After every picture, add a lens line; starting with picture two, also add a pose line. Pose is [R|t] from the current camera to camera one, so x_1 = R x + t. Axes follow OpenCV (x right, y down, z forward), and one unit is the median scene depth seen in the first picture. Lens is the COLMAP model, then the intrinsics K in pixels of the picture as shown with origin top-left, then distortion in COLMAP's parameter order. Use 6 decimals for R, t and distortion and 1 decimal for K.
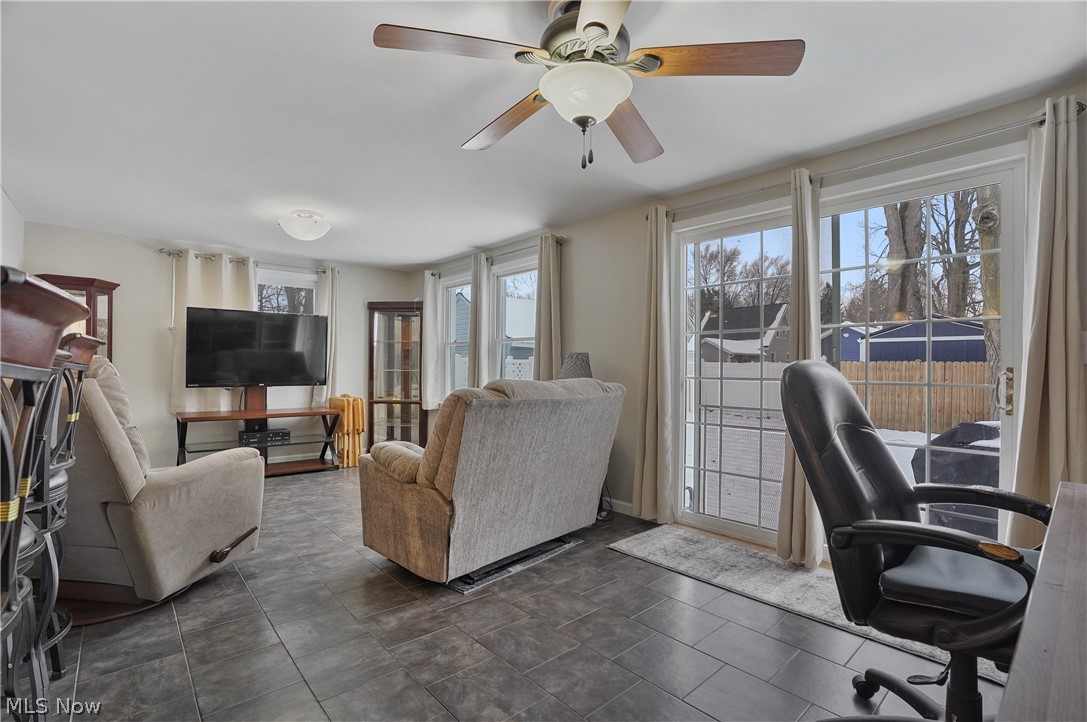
lens RADIAL K [[503.0, 0, 543.4], [0, 503.0, 364.4], [0, 0, 1]] dist [-0.076133, 0.031814]
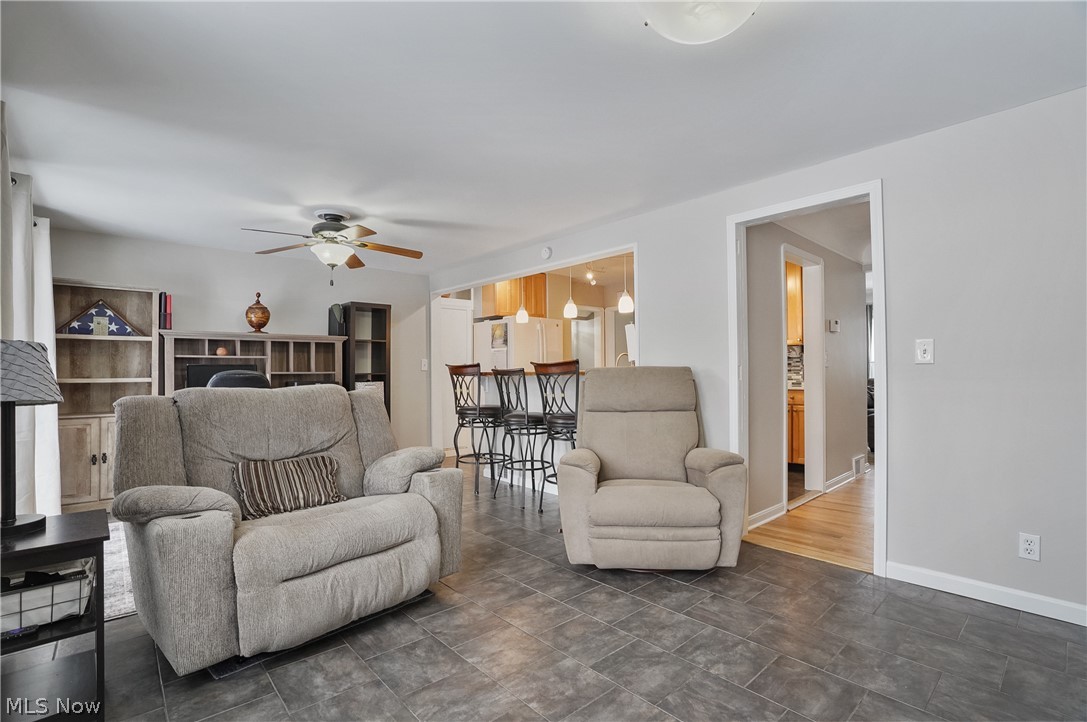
lens RADIAL K [[503.0, 0, 543.4], [0, 503.0, 364.4], [0, 0, 1]] dist [-0.076133, 0.031814]
pose [[-0.999979, -0.002676, -0.005980, -0.268187], [-0.002553, 0.999787, -0.020484, 0.002014], [0.006034, -0.020468, -0.999772, 1.009785]]
